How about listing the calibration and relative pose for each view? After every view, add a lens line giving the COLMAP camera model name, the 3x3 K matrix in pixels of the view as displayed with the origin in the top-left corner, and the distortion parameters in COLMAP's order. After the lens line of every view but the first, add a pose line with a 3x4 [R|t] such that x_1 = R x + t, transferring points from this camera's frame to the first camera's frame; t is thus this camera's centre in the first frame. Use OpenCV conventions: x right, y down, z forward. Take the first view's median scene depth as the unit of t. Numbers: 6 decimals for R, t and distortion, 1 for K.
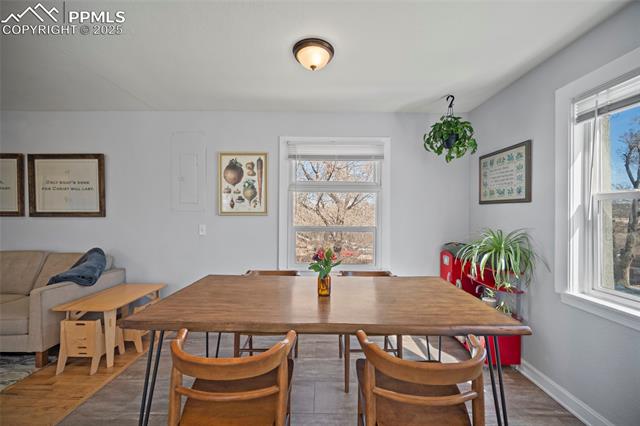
lens RADIAL K [[255.3, 0, 320.3], [0, 255.3, 211.7], [0, 0, 1]] dist [-0.001506, -0.000148]
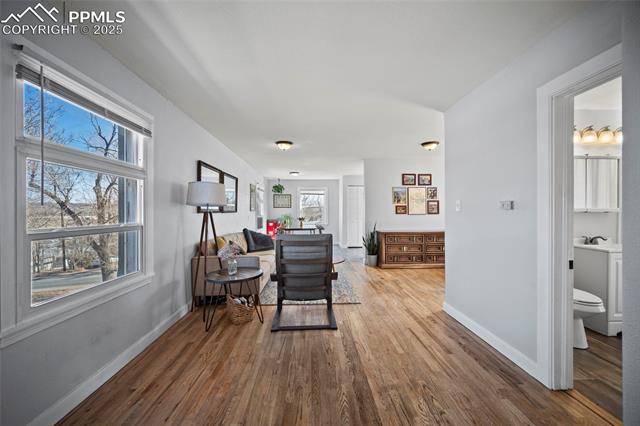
lens RADIAL K [[255.3, 0, 318.1], [0, 255.3, 210.9], [0, 0, 1]] dist [-0.001506, -0.000148]
pose [[-0.044559, -0.002095, 0.999005, -2.722761], [0.001801, 0.999996, 0.002177, 0.008229], [-0.999005, 0.001896, -0.044555, 0.498402]]
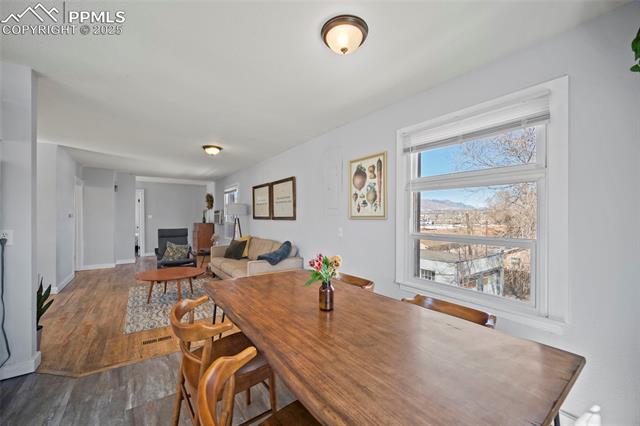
lens RADIAL K [[255.3, 0, 320.1], [0, 255.3, 215.5], [0, 0, 1]] dist [-0.001506, -0.000148]
pose [[0.594006, -0.008765, -0.804413, 0.393028], [0.000839, 0.999947, -0.010276, 0.009414], [0.804460, 0.005429, 0.593982, 0.260982]]
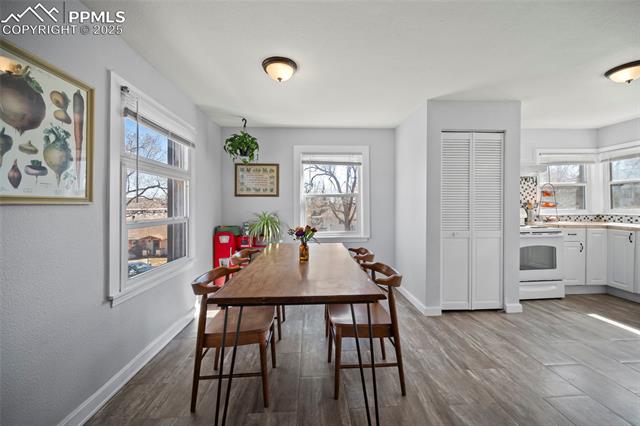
lens RADIAL K [[255.3, 0, 324.5], [0, 255.3, 201.5], [0, 0, 1]] dist [-0.001506, -0.000148]
pose [[-0.063564, 0.010404, 0.997924, -0.771091], [0.001187, 0.999946, -0.010350, 0.013379], [-0.997977, 0.000527, -0.063573, 0.545309]]
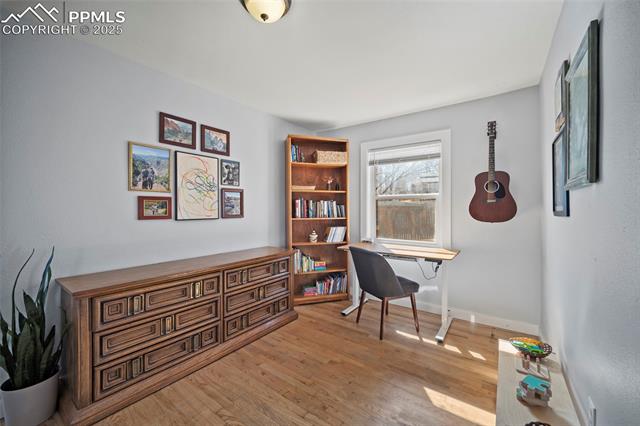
lens RADIAL K [[255.3, 0, 321.0], [0, 255.3, 210.4], [0, 0, 1]] dist [-0.001506, -0.000148]
pose [[-0.815297, -0.007295, 0.578997, -1.540343], [-0.006398, 0.999973, 0.003590, 0.005975], [-0.579008, -0.000778, -0.815322, 0.072202]]
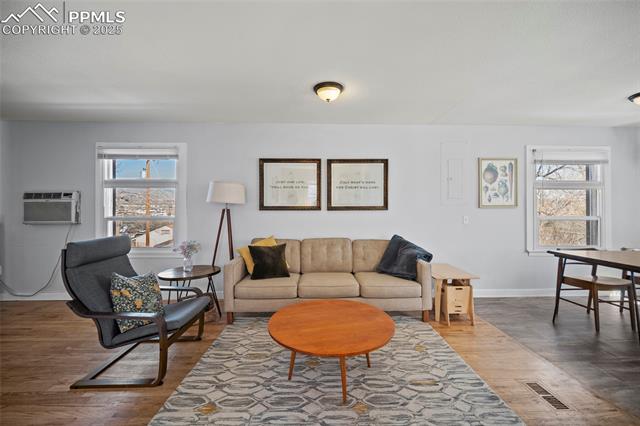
lens RADIAL K [[255.3, 0, 322.1], [0, 255.3, 209.6], [0, 0, 1]] dist [-0.001506, -0.000148]
pose [[0.999312, -0.007487, 0.036315, -1.215182], [0.007406, 0.999970, 0.002349, 0.012918], [-0.036331, -0.002079, 0.999338, -0.224079]]
